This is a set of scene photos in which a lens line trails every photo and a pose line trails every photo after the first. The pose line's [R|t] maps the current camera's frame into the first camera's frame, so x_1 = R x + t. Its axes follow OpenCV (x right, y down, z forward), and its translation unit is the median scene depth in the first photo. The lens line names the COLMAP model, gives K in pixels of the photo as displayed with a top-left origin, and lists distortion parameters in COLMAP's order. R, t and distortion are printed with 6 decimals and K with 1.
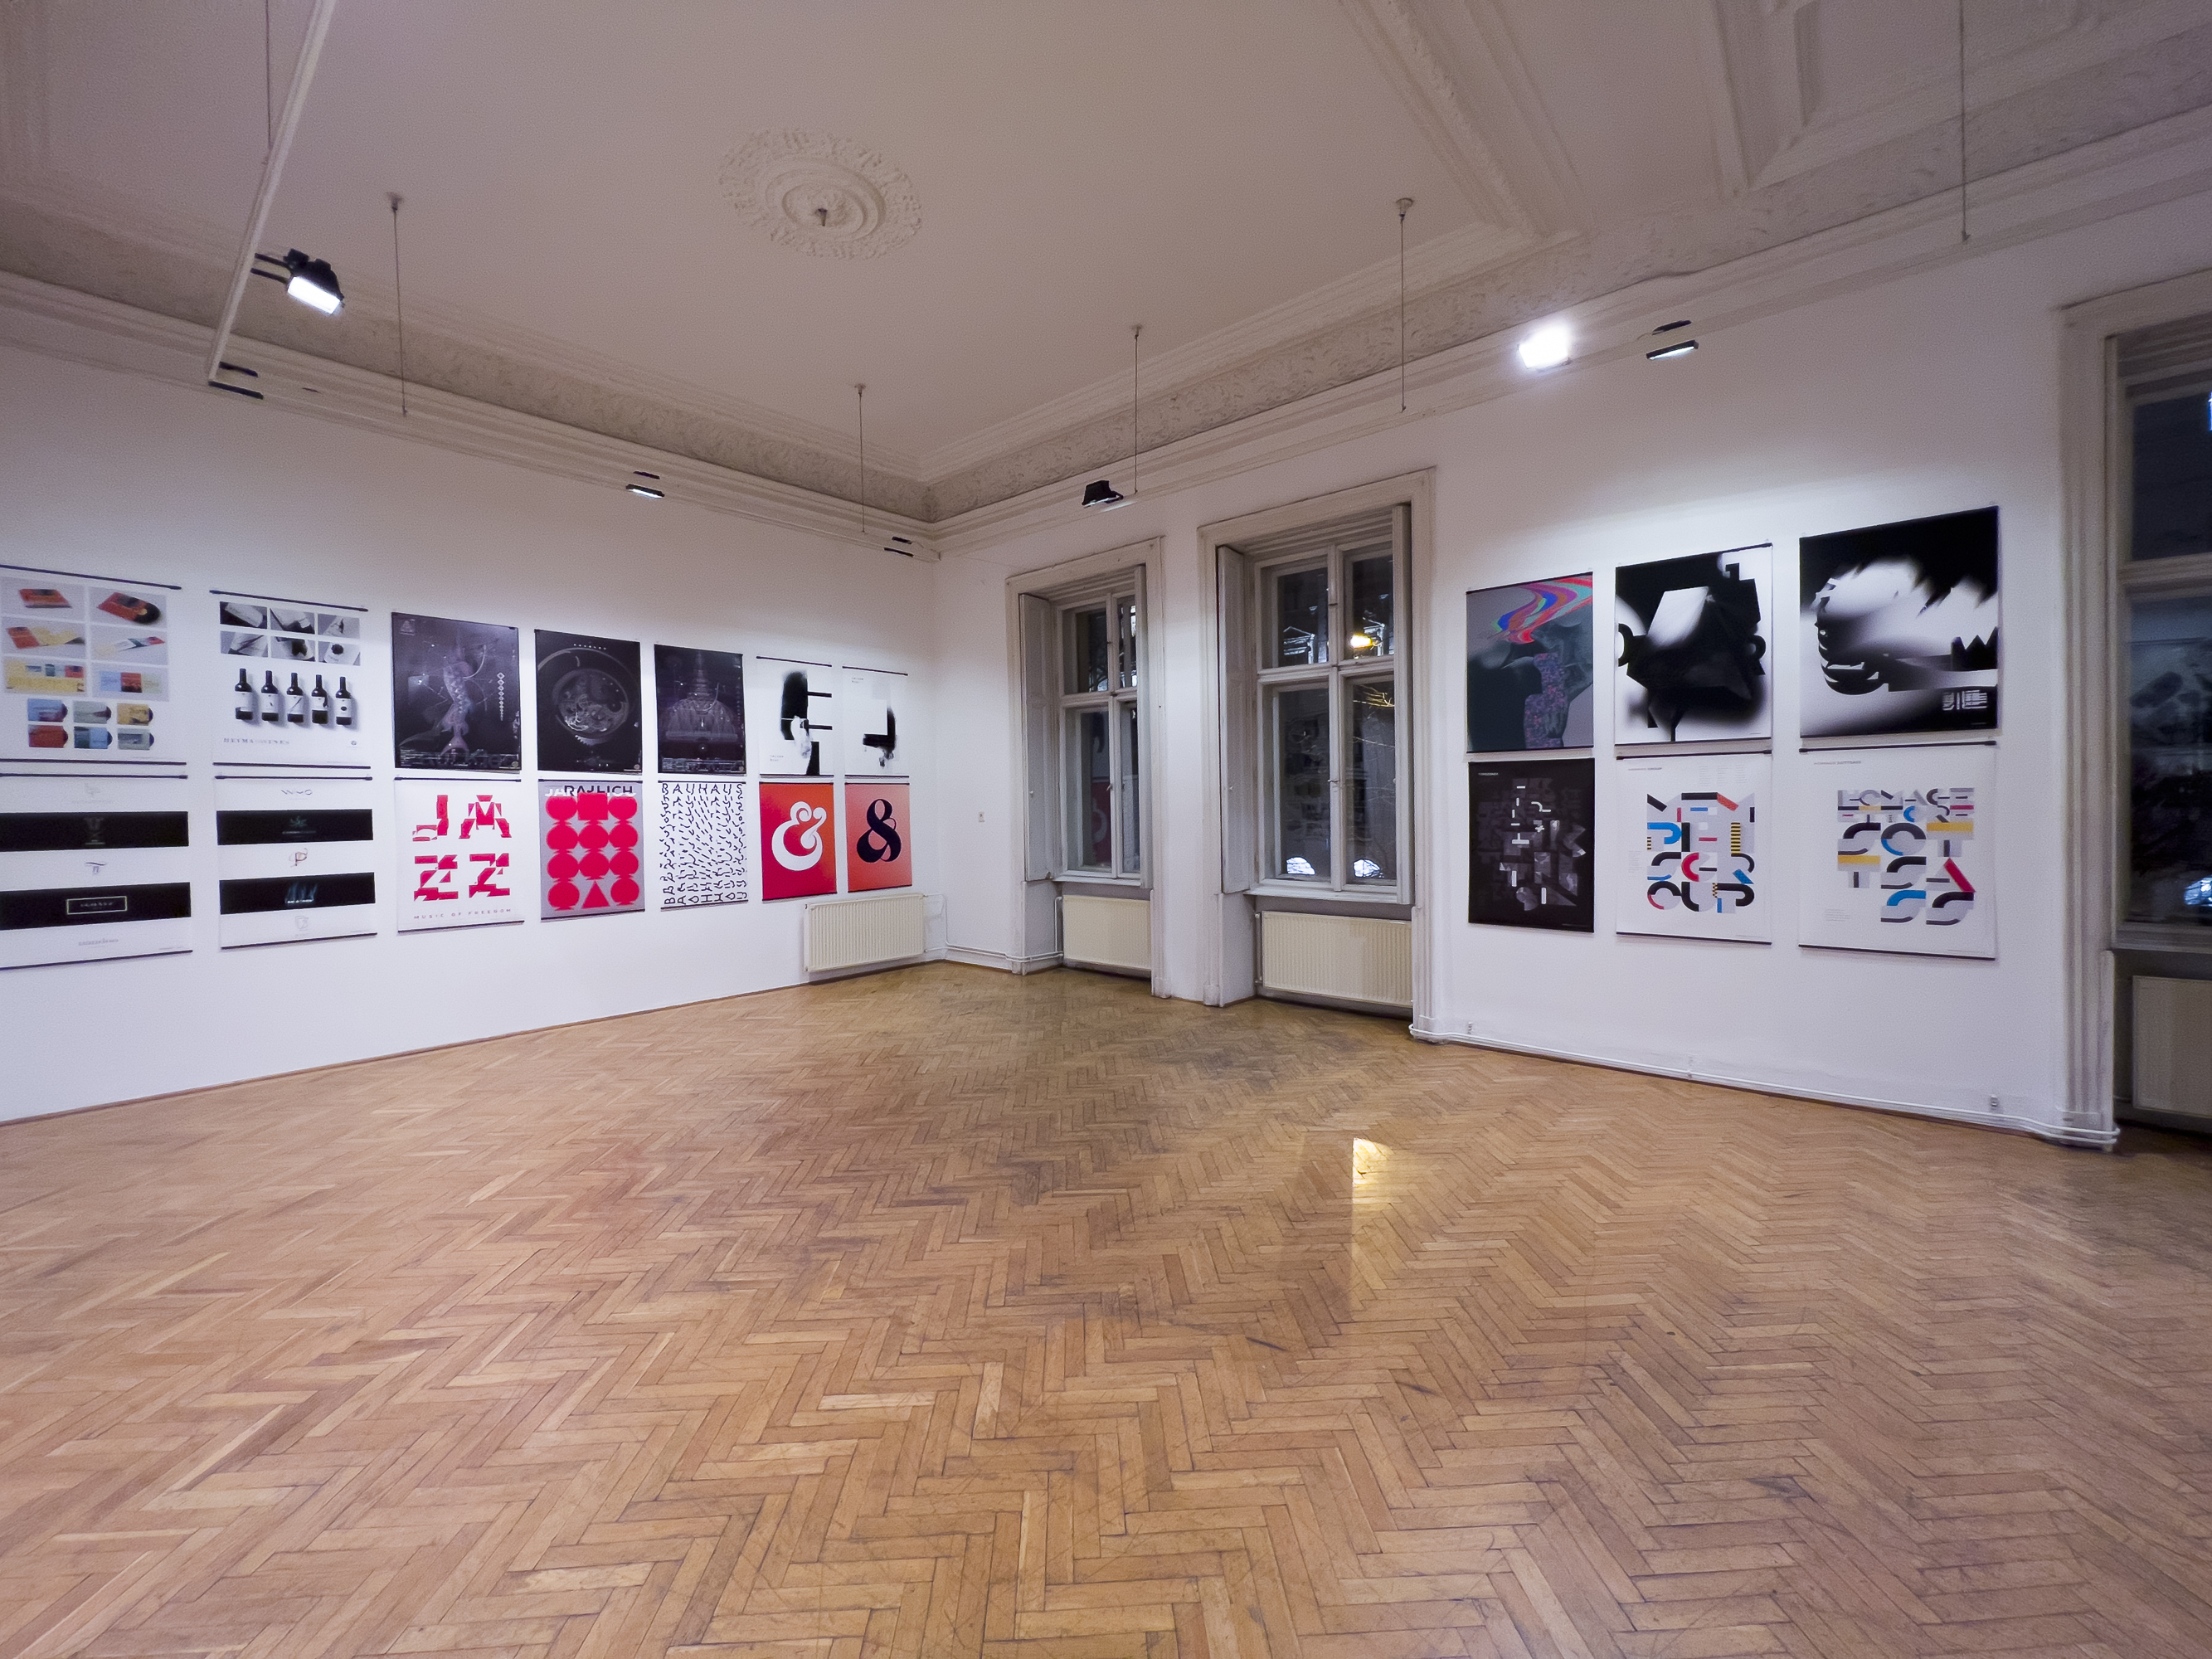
lens RADIAL K [[882.8, 0, 1103.0], [0, 882.8, 822.6], [0, 0, 1]] dist [-0.000156, -0.000022]
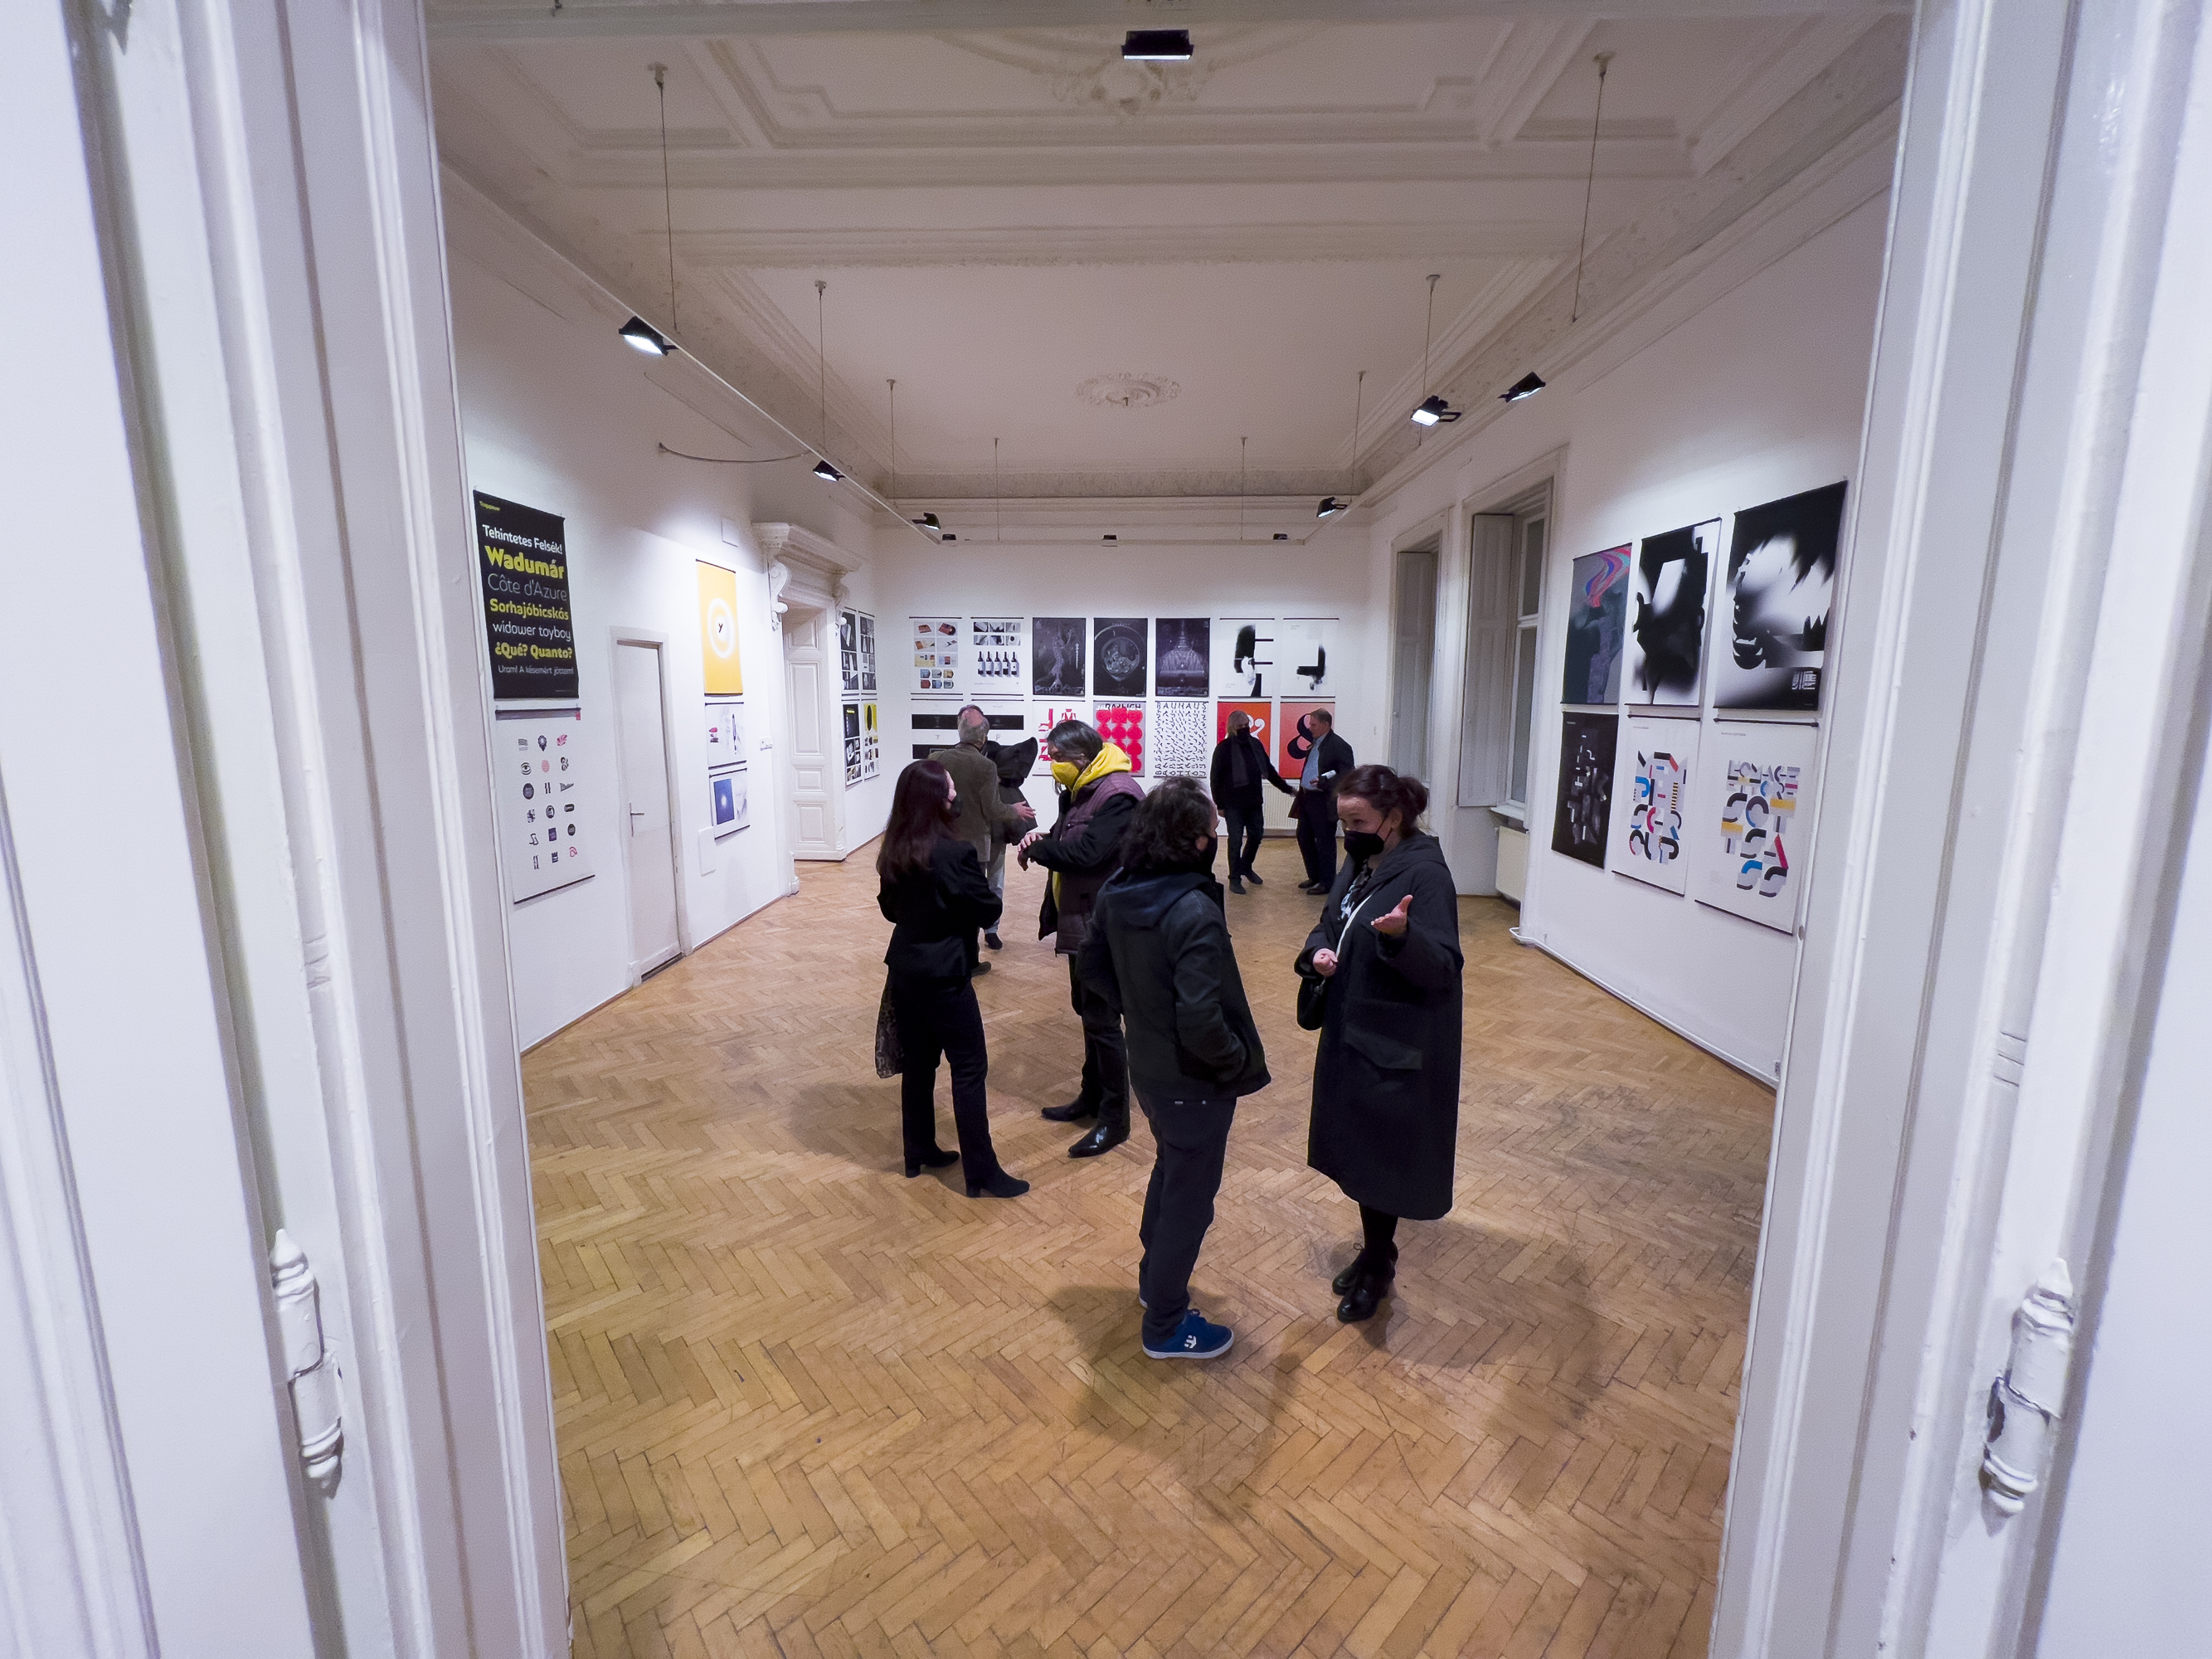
lens RADIAL K [[882.8, 0, 1103.0], [0, 882.8, 822.6], [0, 0, 1]] dist [-0.000156, -0.000022]
pose [[0.634936, 0.131689, -0.761258, 1.002064], [-0.030881, 0.988904, 0.145312, -0.079595], [0.771947, -0.068755, 0.631957, -0.212618]]
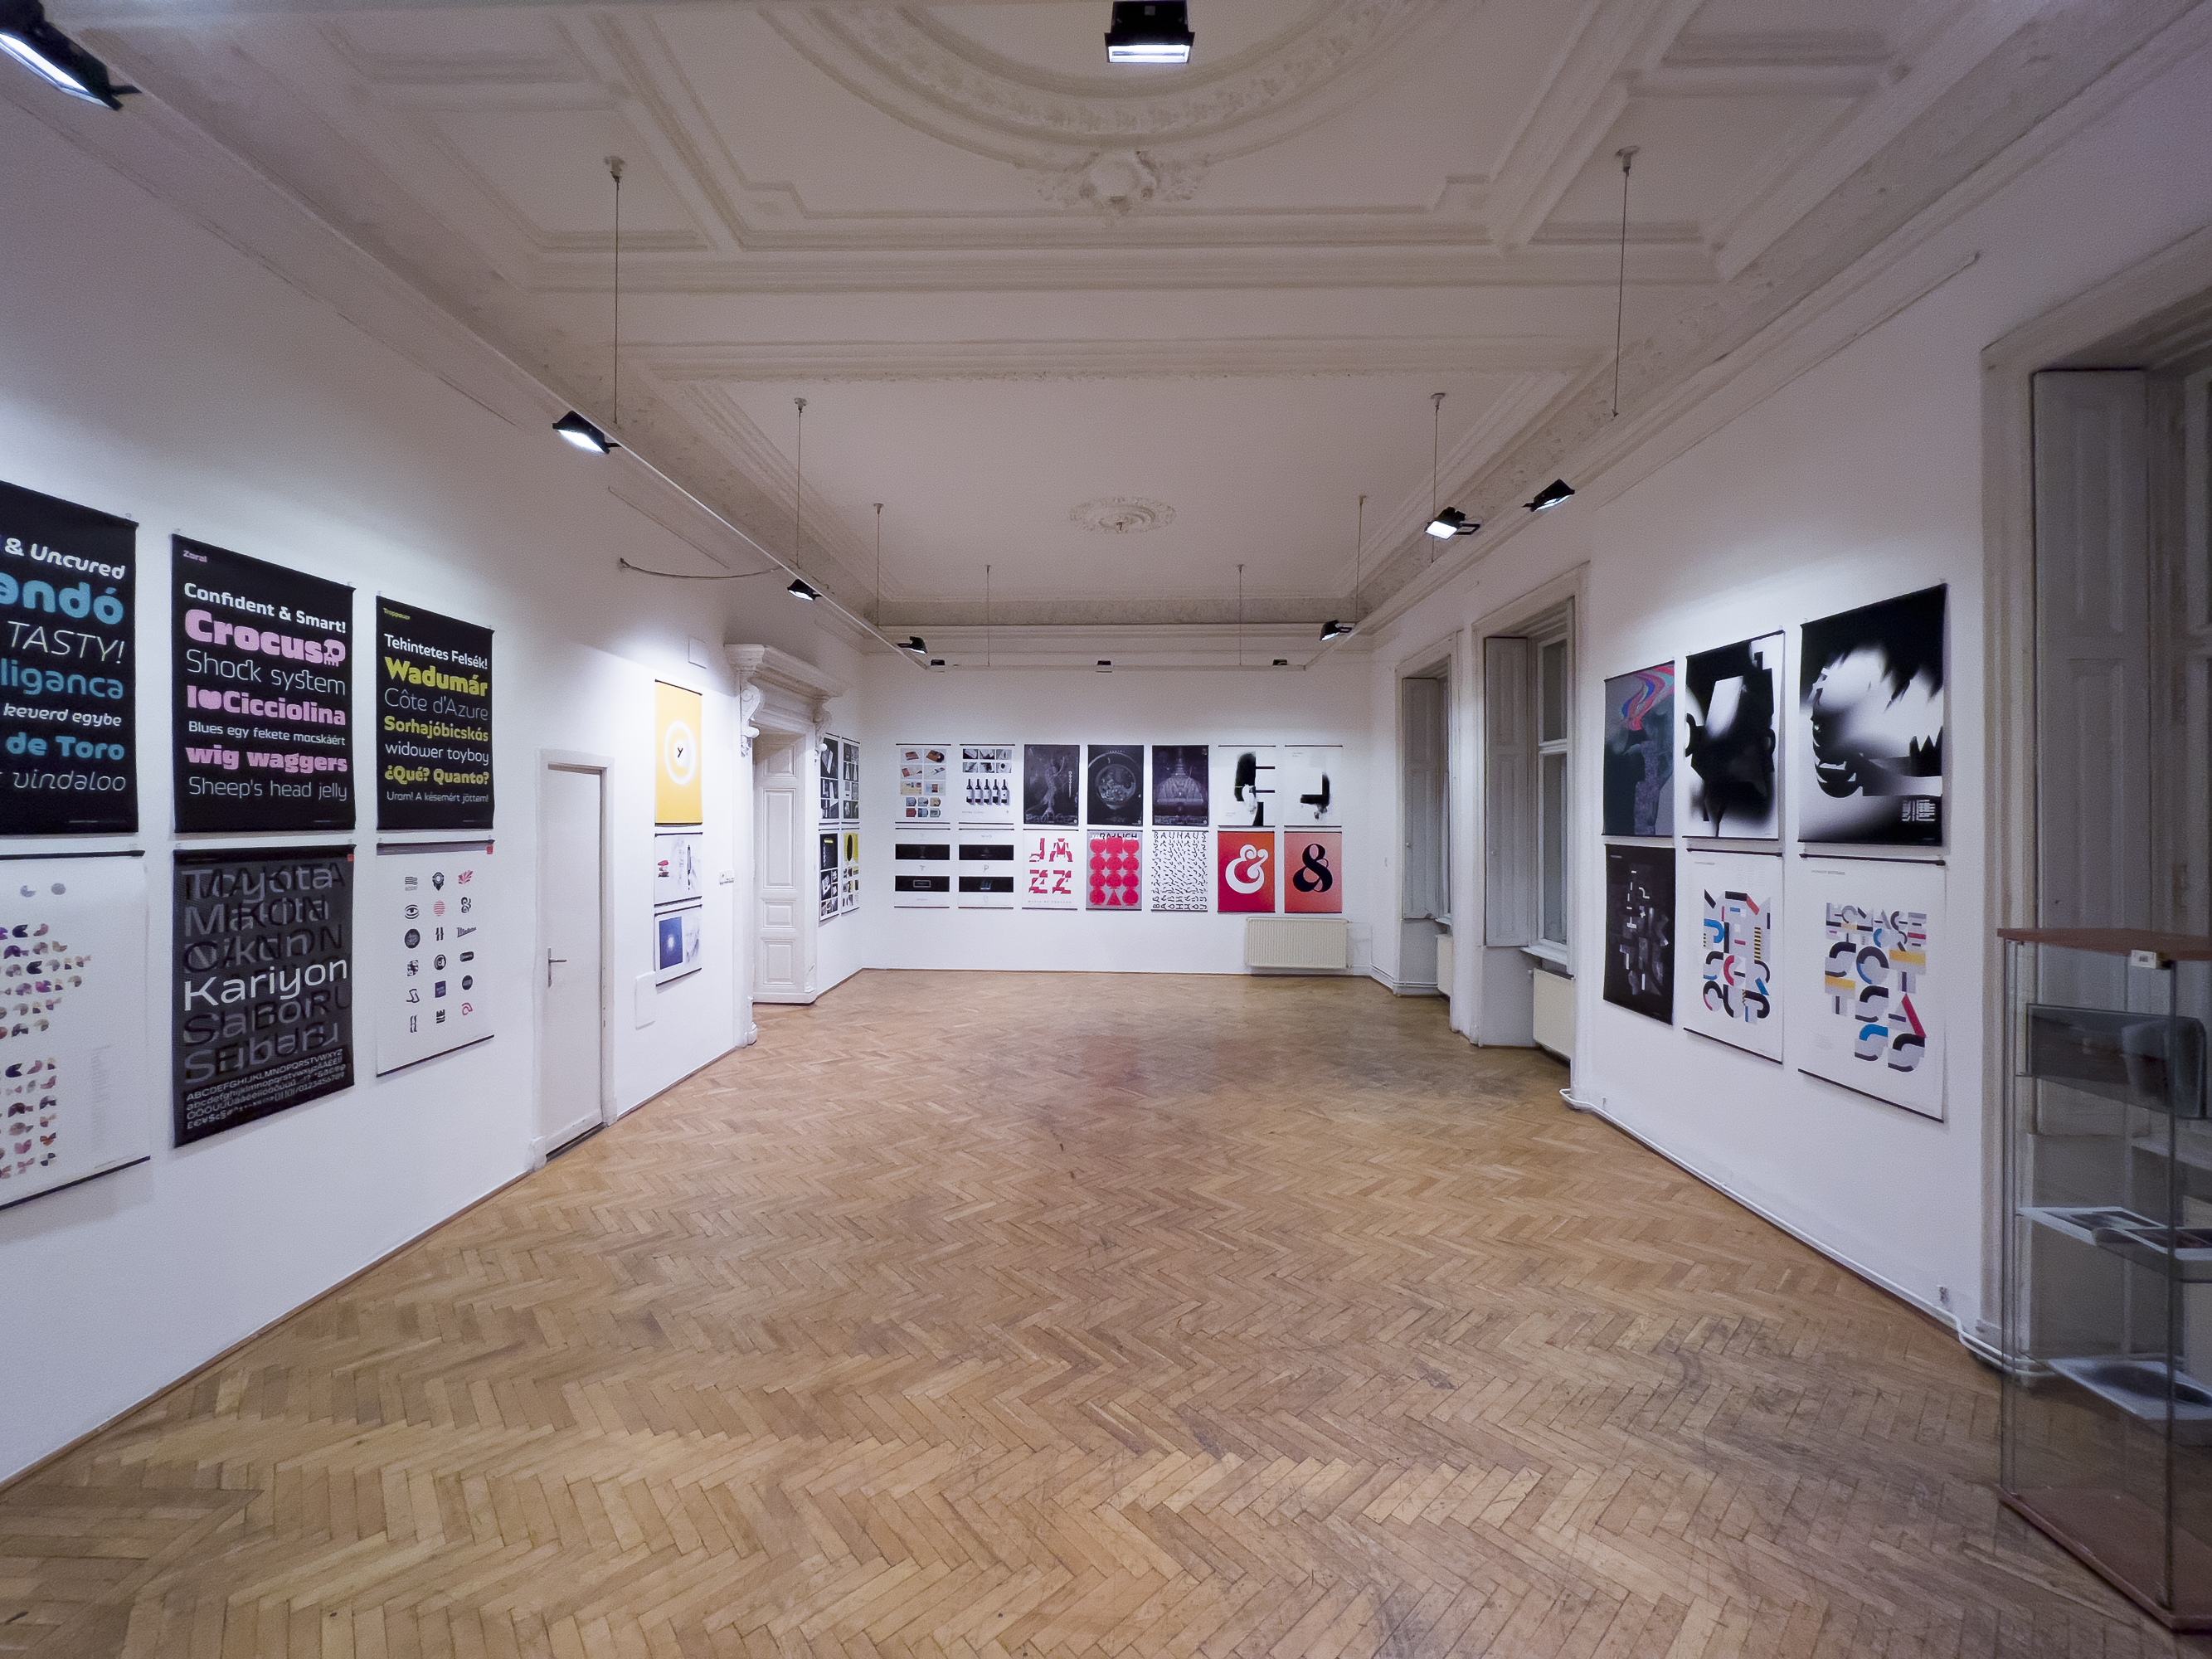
lens RADIAL K [[882.8, 0, 1103.0], [0, 882.8, 822.6], [0, 0, 1]] dist [-0.000156, -0.000022]
pose [[0.637185, 0.021826, -0.770402, 0.902599], [-0.031780, 0.999493, 0.002031, -0.082731], [0.770056, 0.023189, 0.637555, -0.121172]]
